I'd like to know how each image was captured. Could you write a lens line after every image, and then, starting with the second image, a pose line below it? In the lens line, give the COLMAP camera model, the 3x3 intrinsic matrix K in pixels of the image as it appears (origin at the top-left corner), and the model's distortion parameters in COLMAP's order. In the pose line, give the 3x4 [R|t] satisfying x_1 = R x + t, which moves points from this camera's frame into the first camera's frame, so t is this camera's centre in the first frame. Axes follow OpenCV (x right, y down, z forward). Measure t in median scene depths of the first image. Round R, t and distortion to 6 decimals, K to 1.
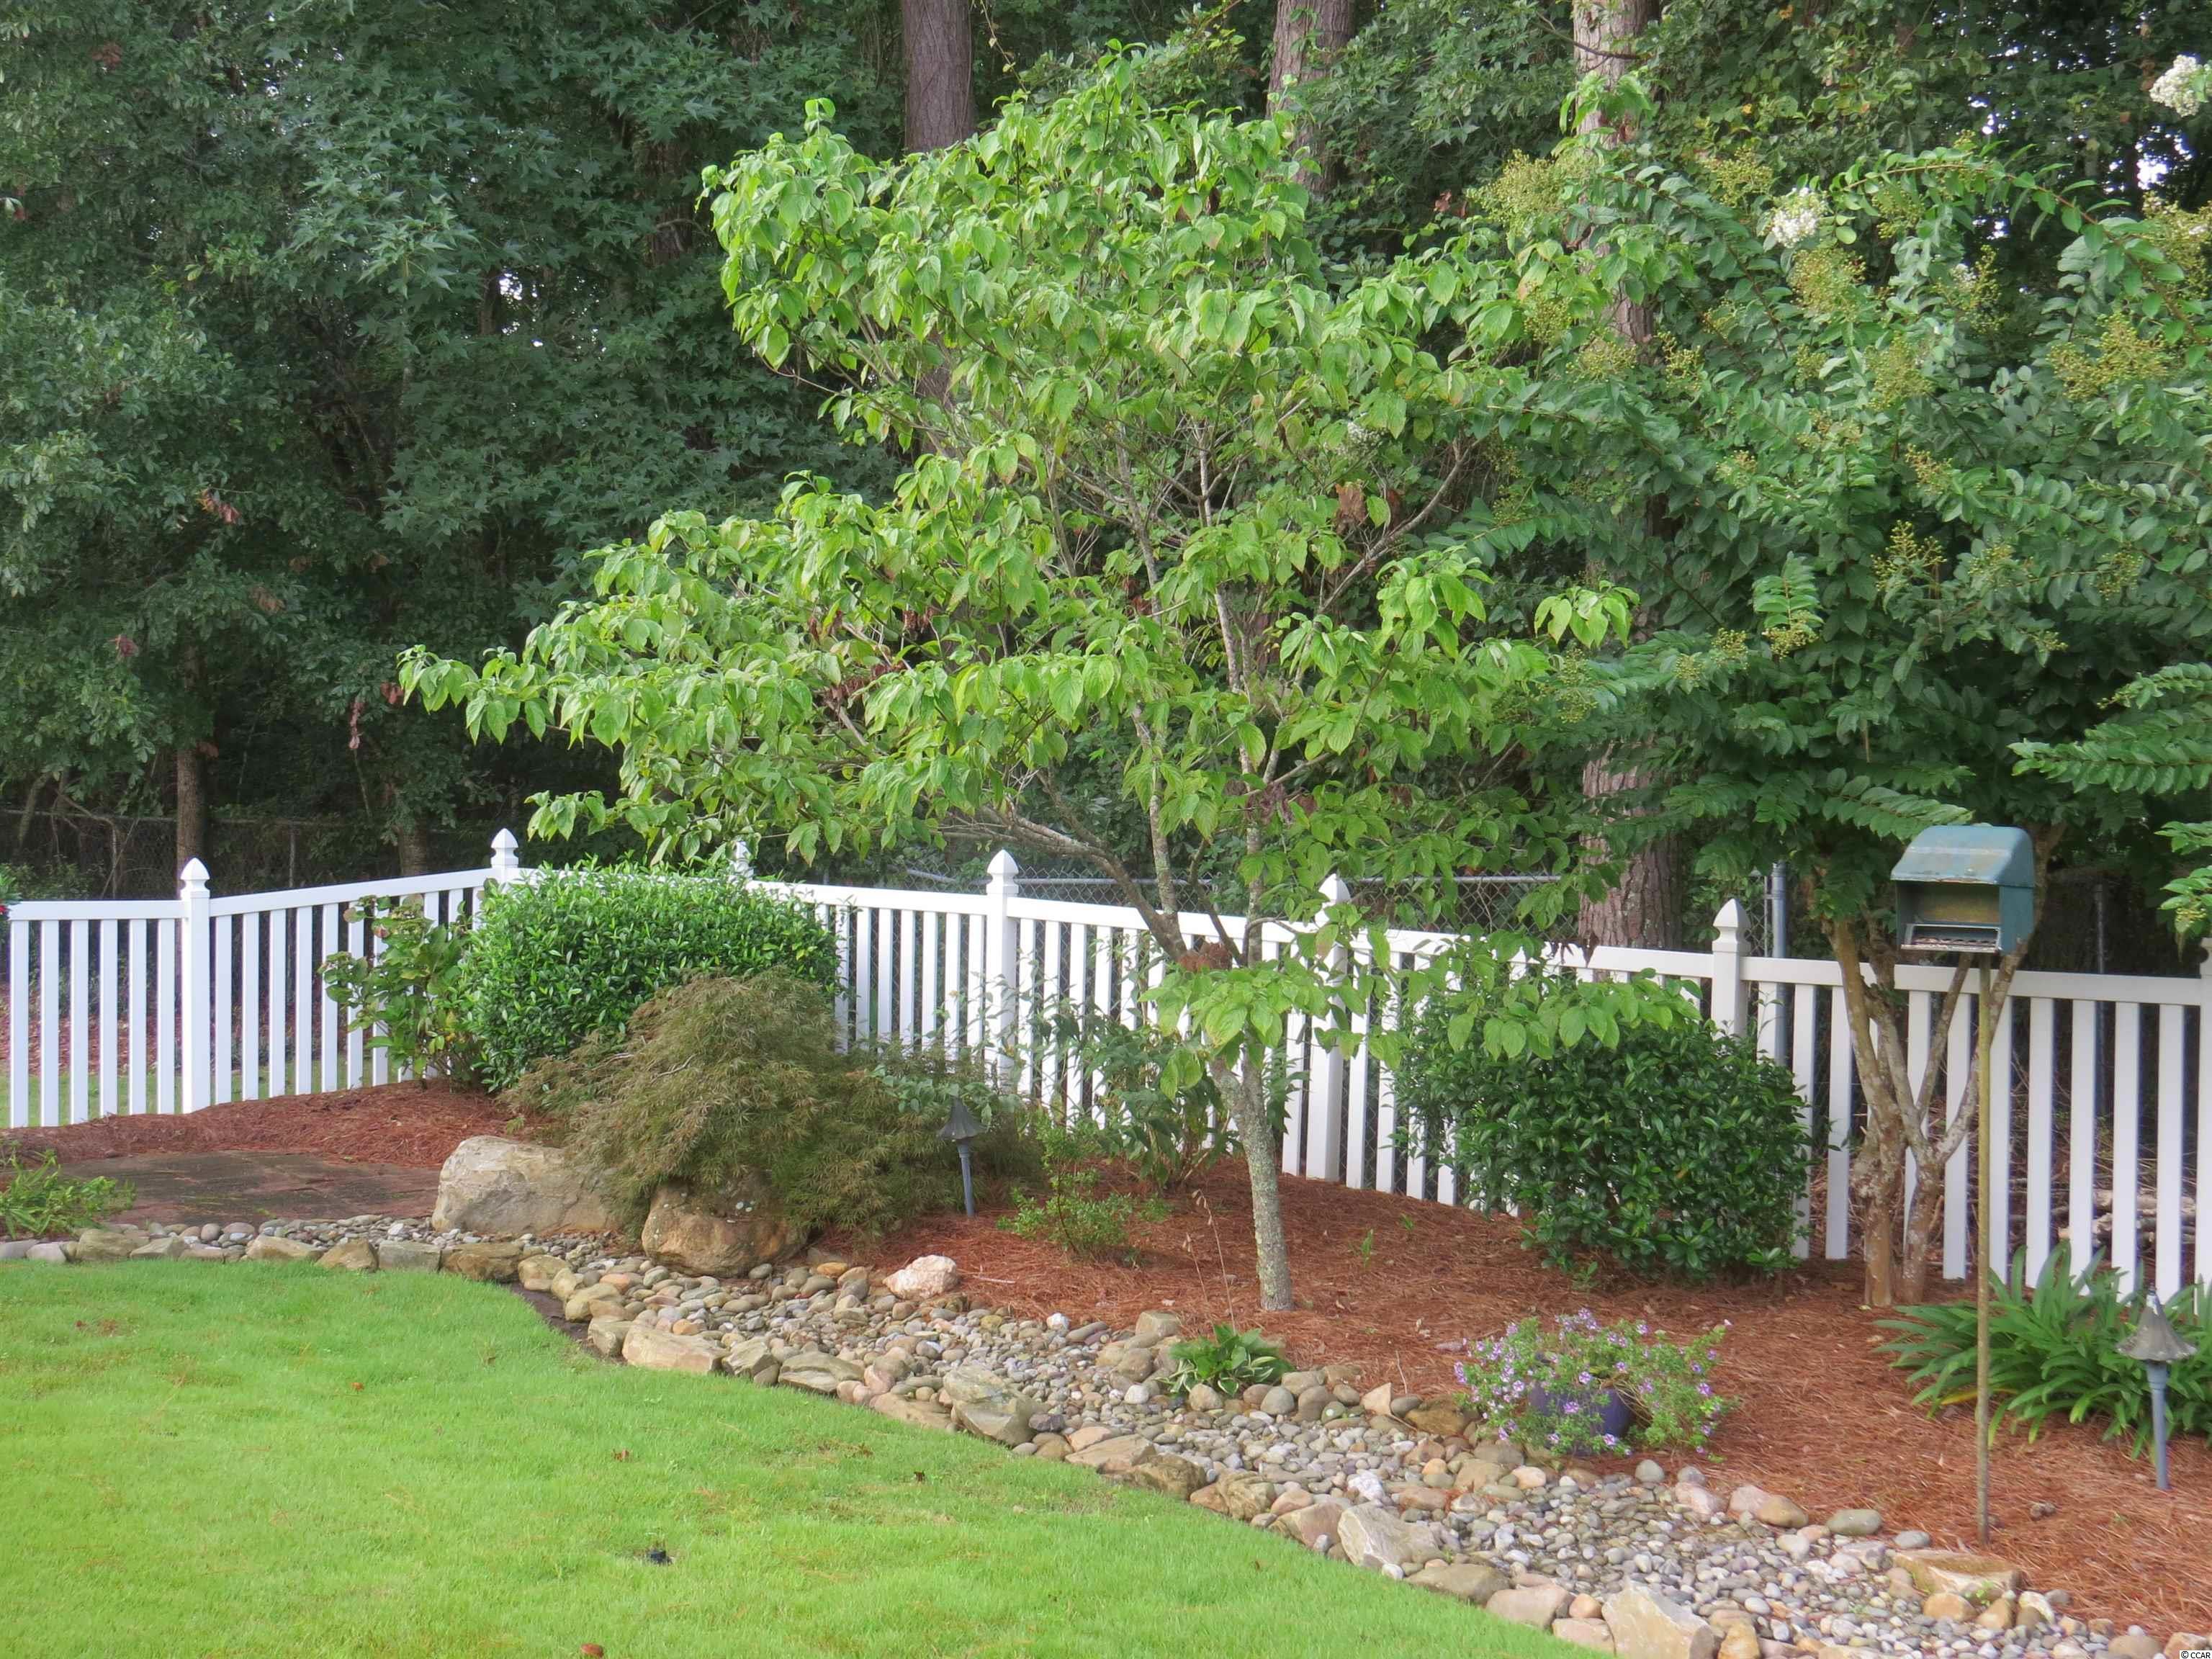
lens RADIAL K [[2713.9, 0, 1091.2], [0, 2713.9, 808.6], [0, 0, 1]] dist [-0.074003, 0.077907]
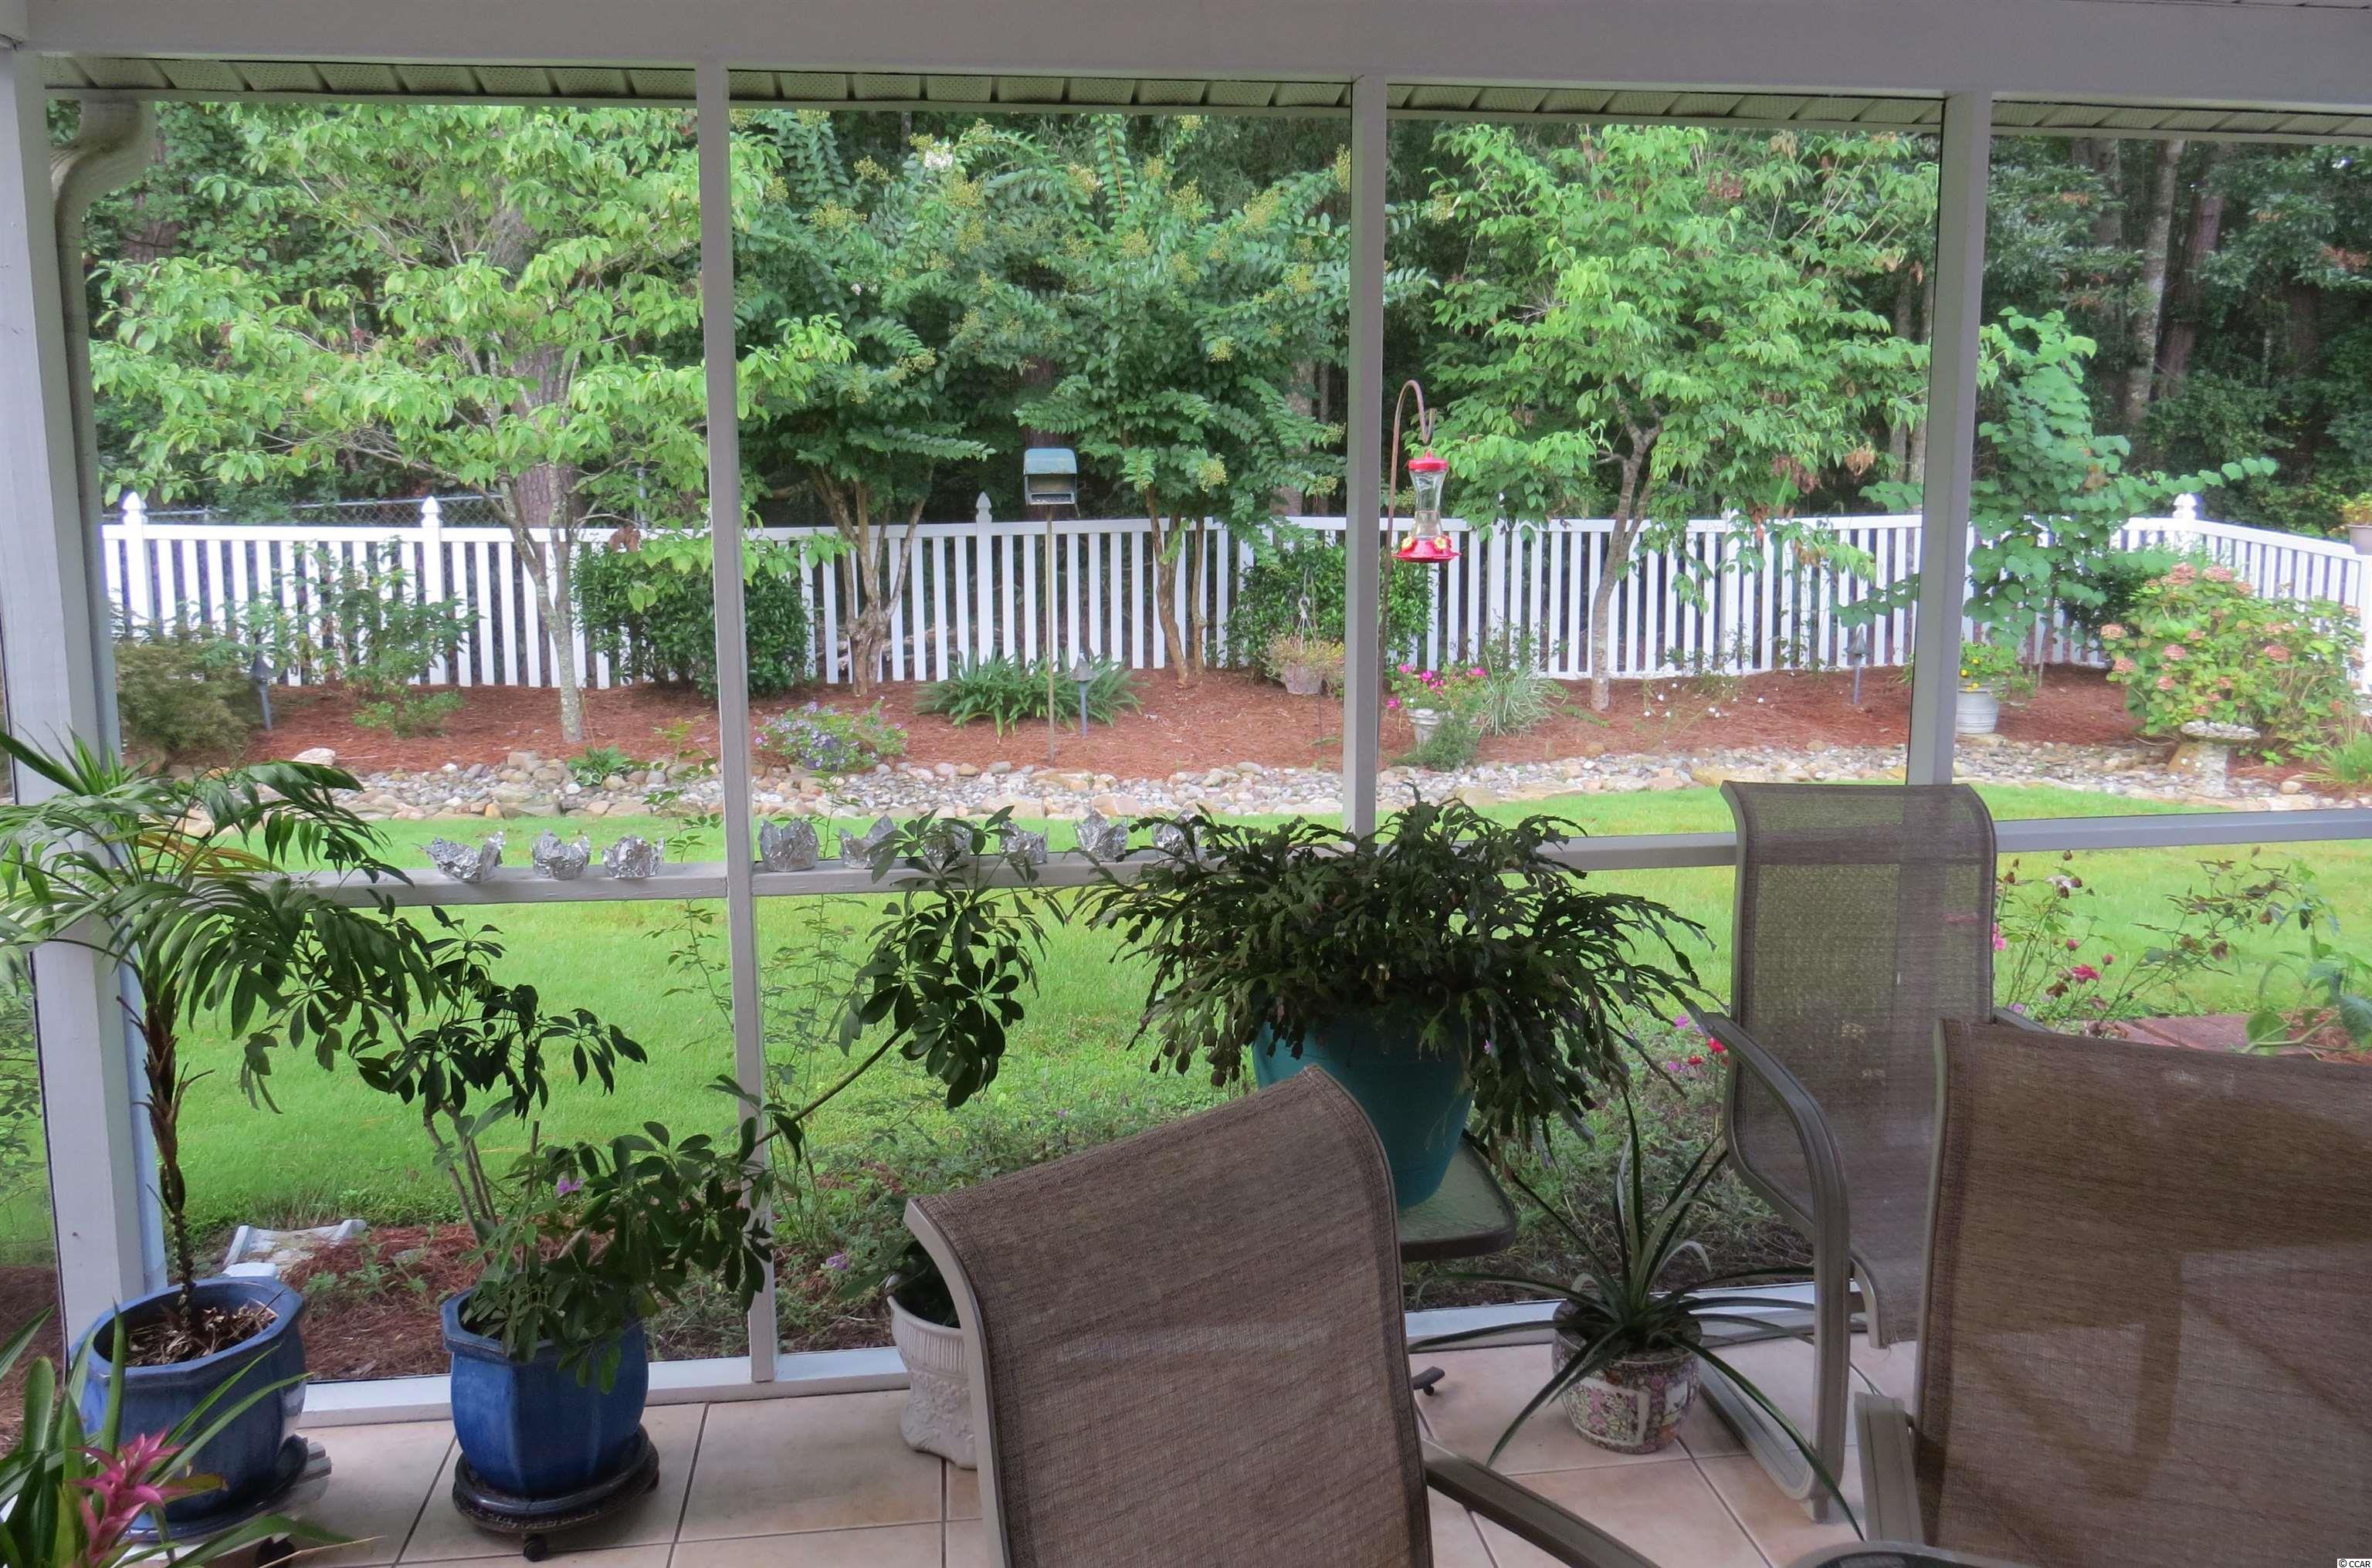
lens RADIAL K [[1818.1, 0, 1183.4], [0, 1818.1, 677.0], [0, 0, 1]] dist [-0.002013, -0.002480]
pose [[0.636076, -0.118983, 0.762398, -0.681497], [0.026280, 0.990807, 0.132704, -0.003027], [-0.771179, -0.064374, 0.633355, -0.051297]]
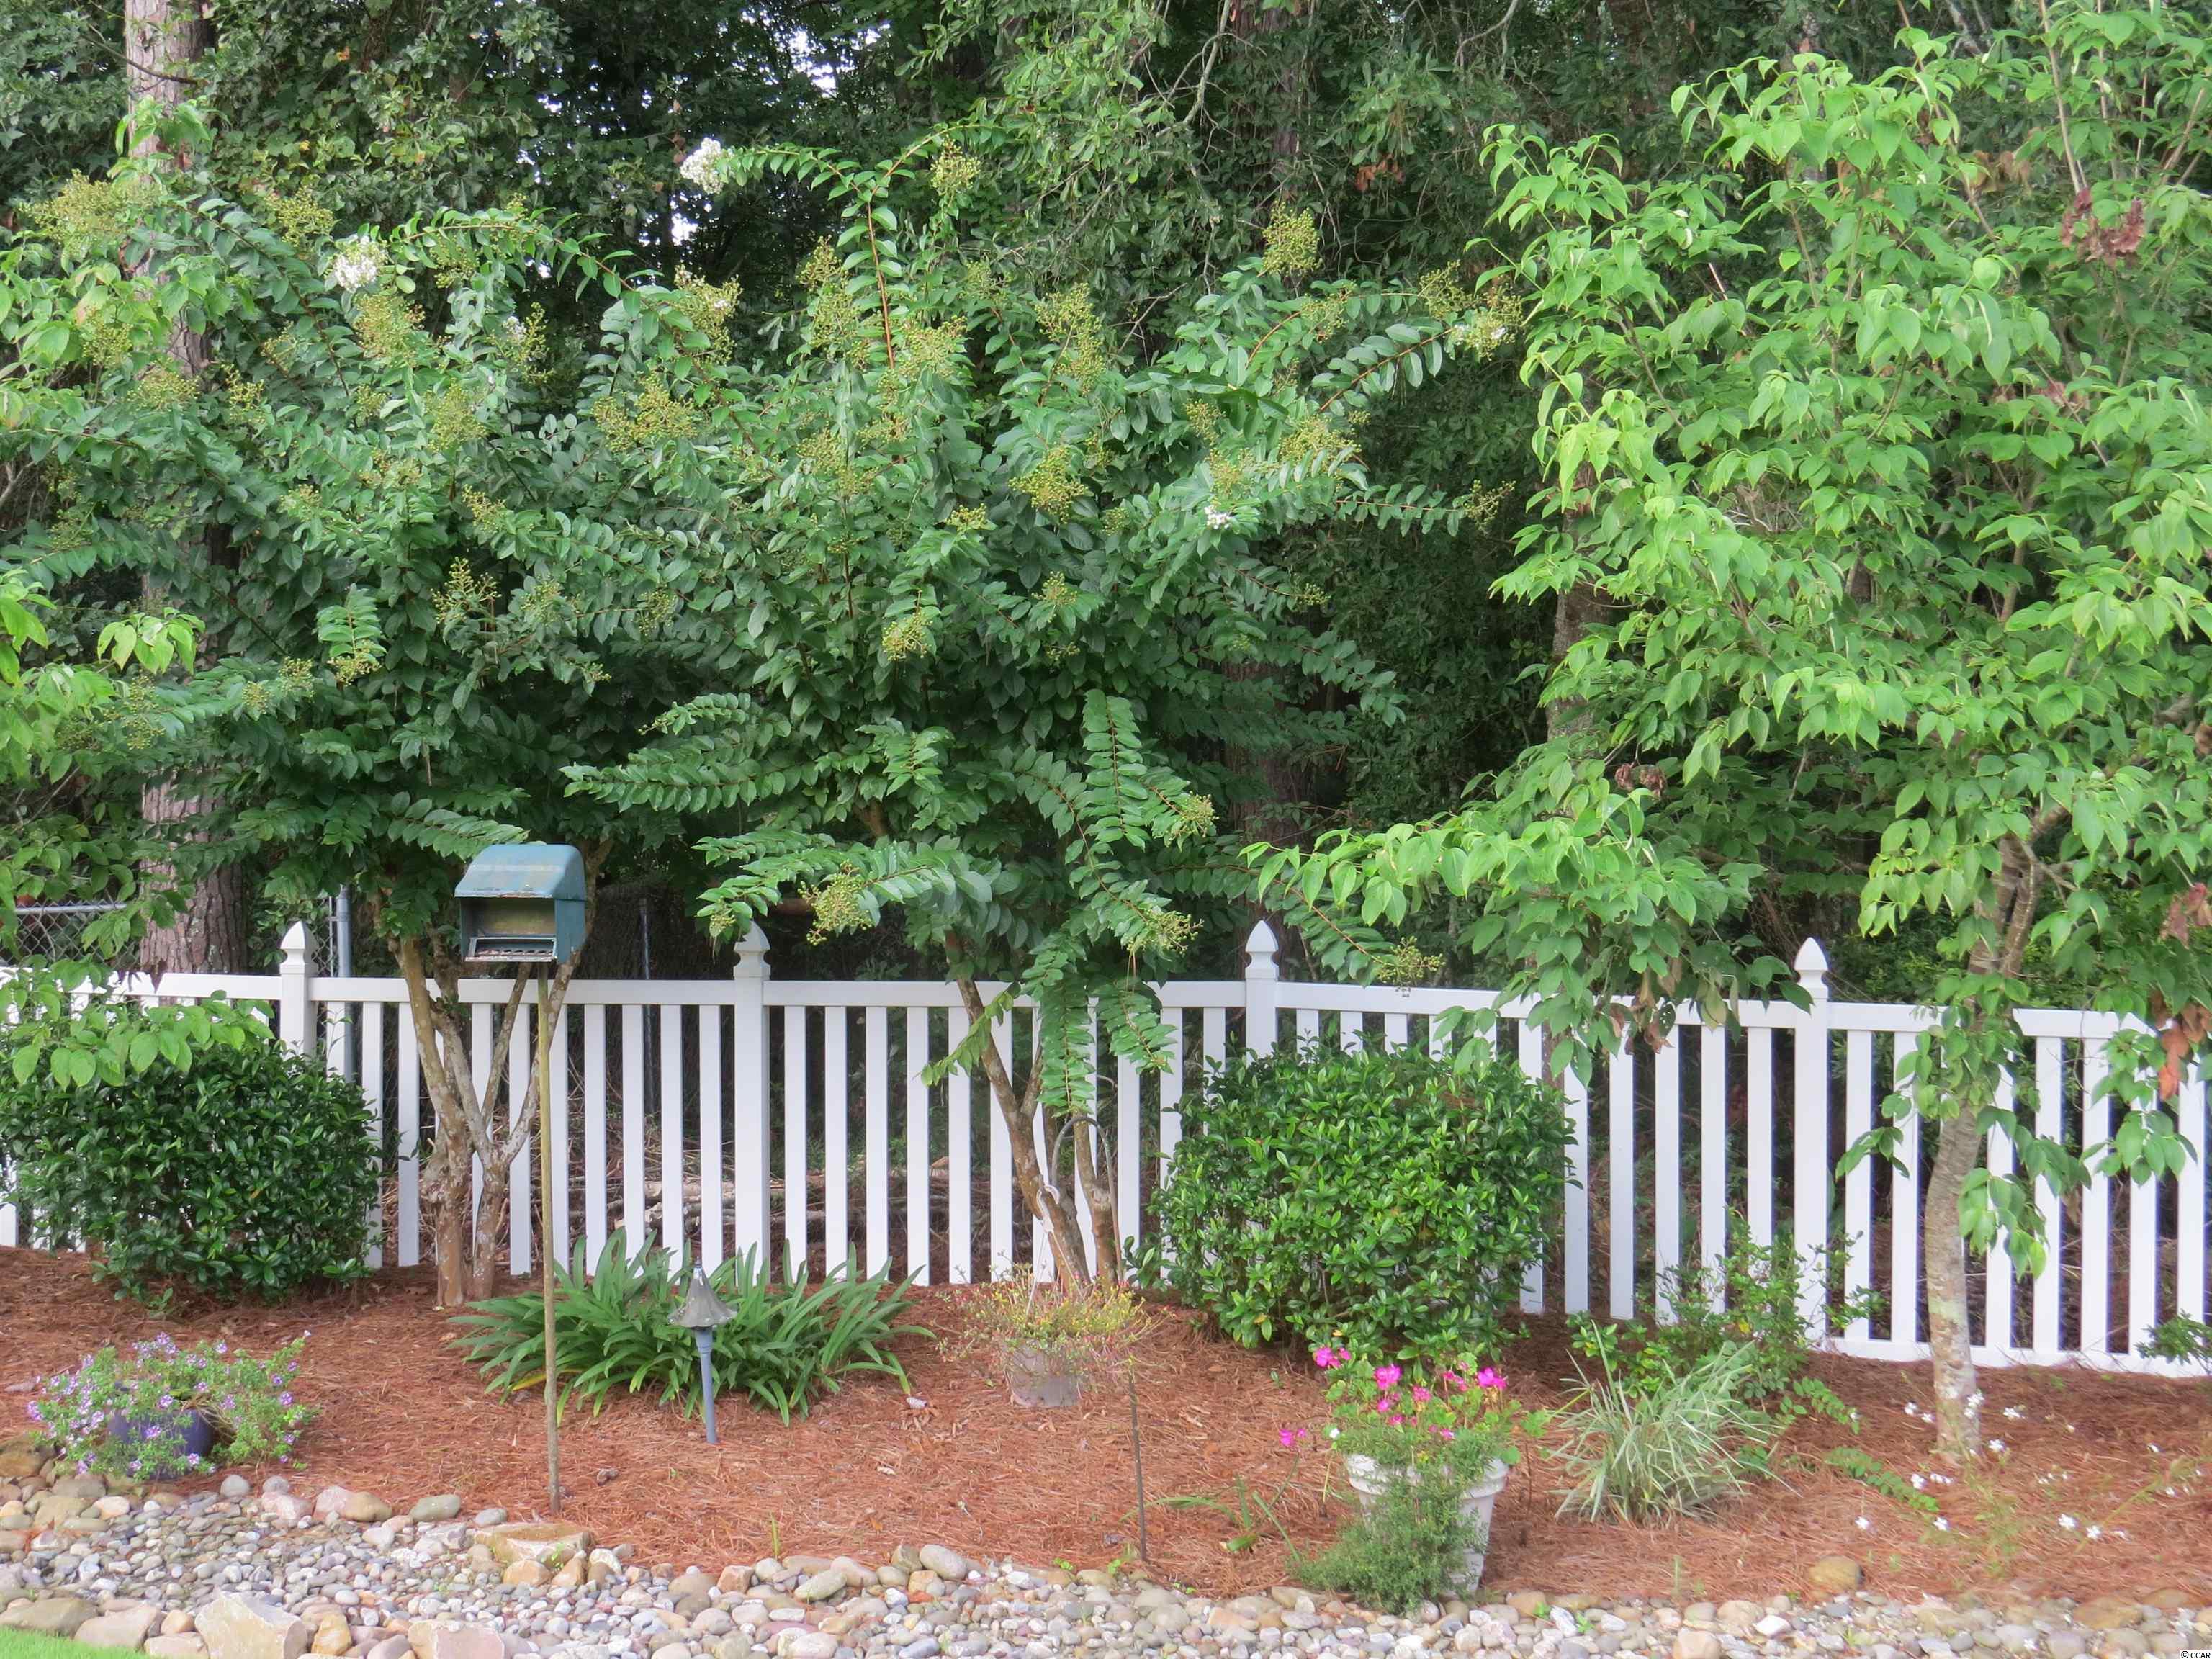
lens RADIAL K [[2713.9, 0, 1091.2], [0, 2713.9, 808.6], [0, 0, 1]] dist [-0.074003, 0.077907]
pose [[0.866418, -0.013289, 0.499143, -0.013666], [0.017739, 0.999834, -0.004173, 0.000587], [-0.499005, 0.012470, 0.866509, -0.037587]]
